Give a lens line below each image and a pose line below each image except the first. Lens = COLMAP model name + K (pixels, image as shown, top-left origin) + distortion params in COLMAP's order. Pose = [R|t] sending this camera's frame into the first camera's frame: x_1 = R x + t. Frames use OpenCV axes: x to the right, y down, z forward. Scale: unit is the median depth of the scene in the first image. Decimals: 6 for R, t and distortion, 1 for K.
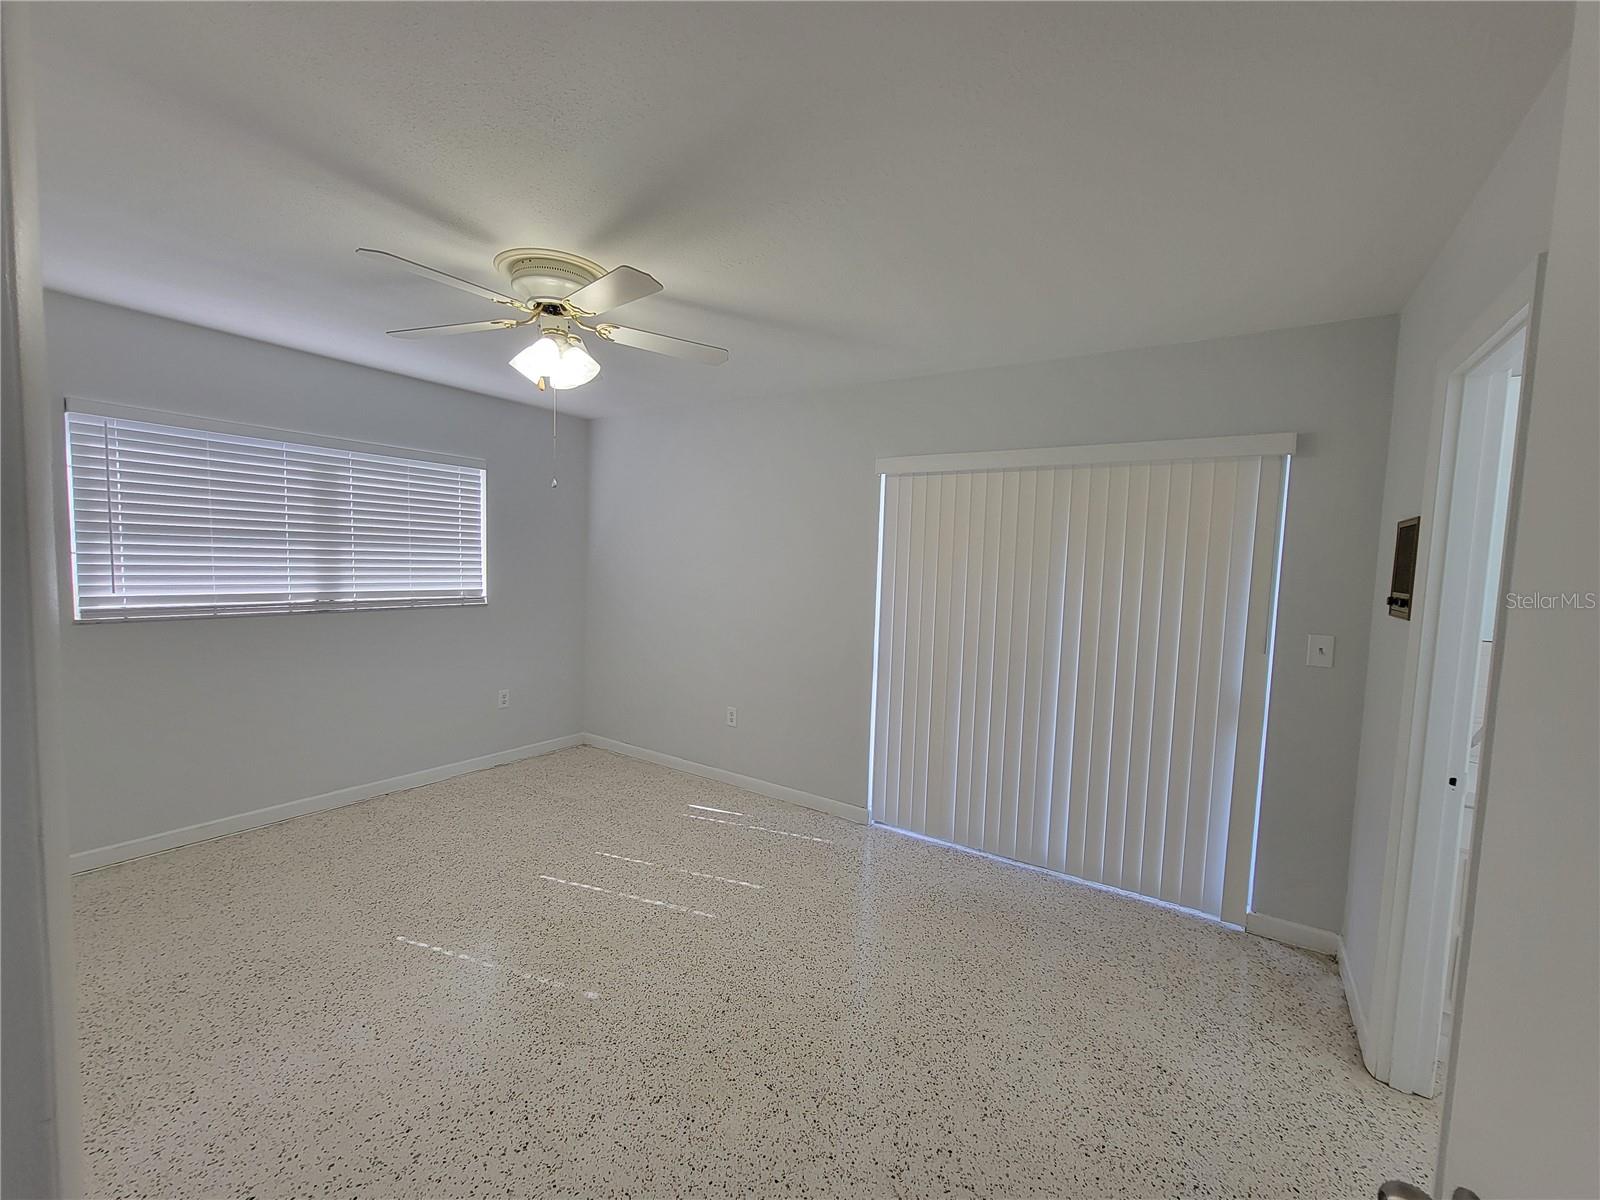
lens RADIAL K [[650.6, 0, 800.0], [0, 650.6, 600.0], [0, 0, 1]] dist [0.000059, -0.000173]
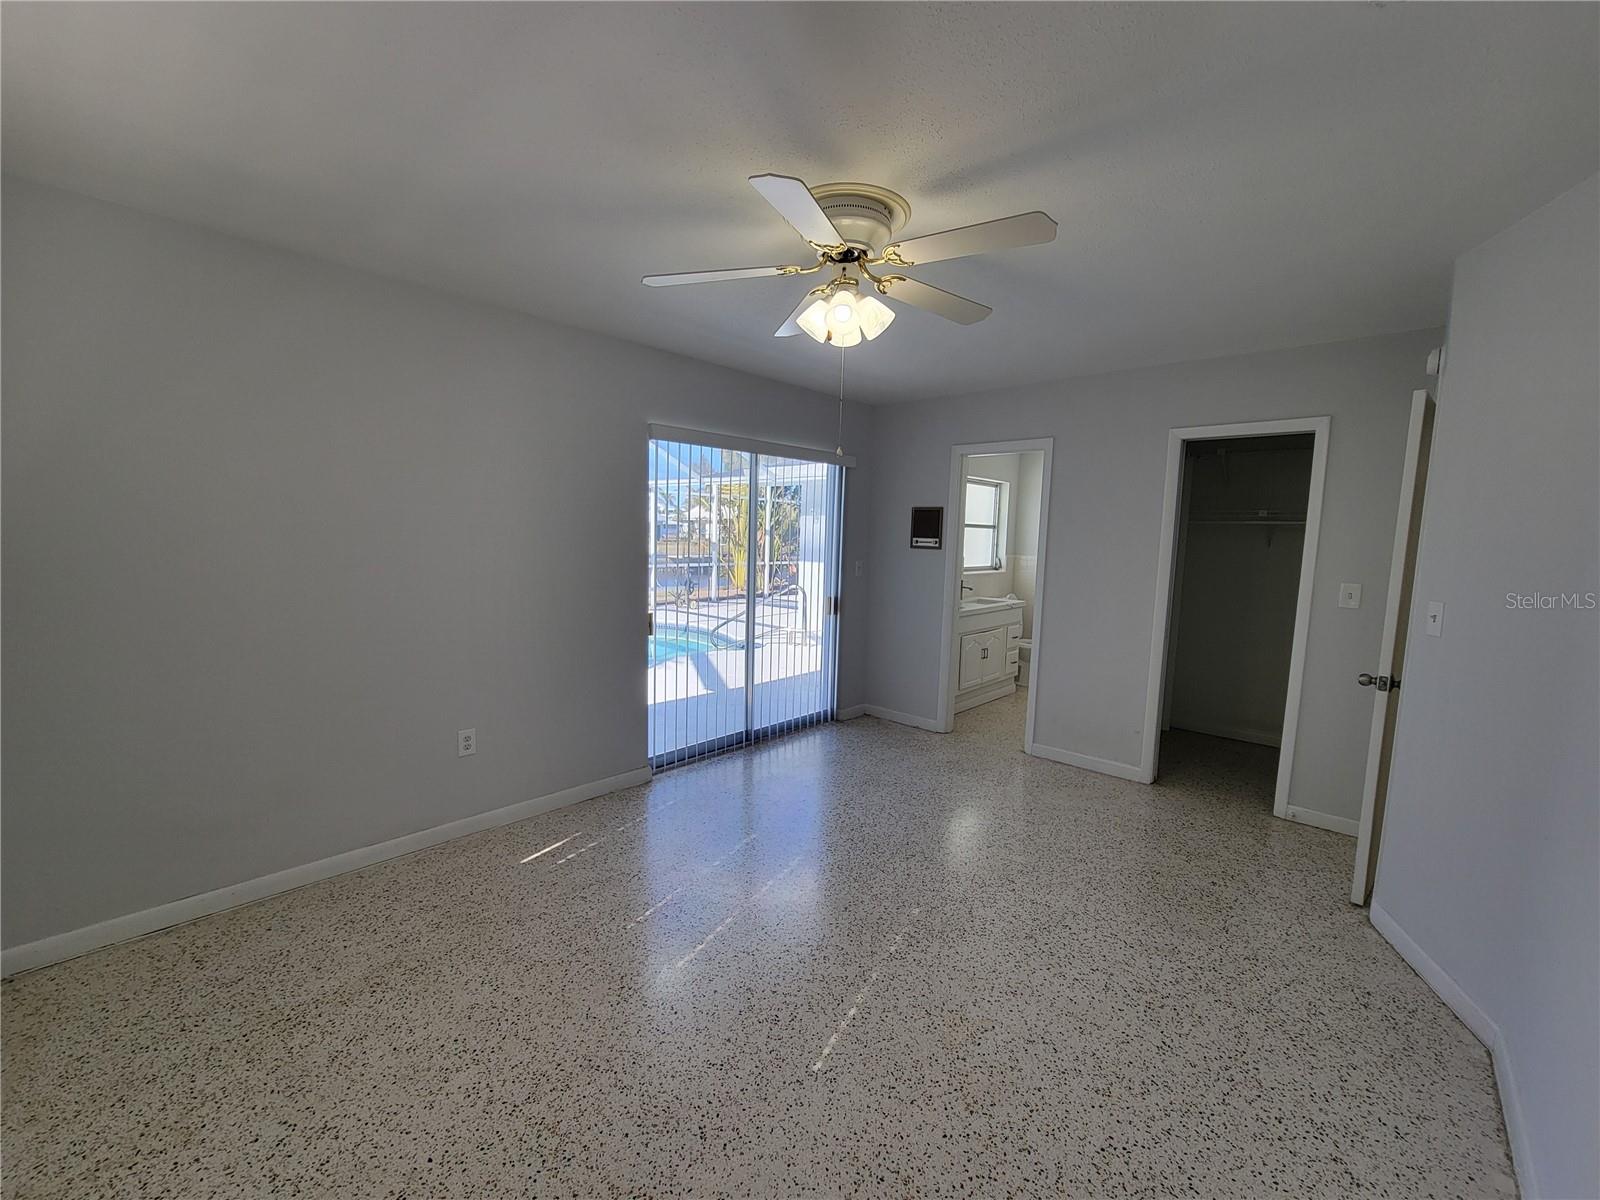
lens RADIAL K [[650.6, 0, 800.0], [0, 650.6, 600.0], [0, 0, 1]] dist [0.000059, -0.000173]
pose [[0.164330, -0.133537, 0.977325, -1.658002], [0.042262, 0.990837, 0.128277, -0.125216], [-0.985500, 0.020224, 0.168468, 1.157764]]
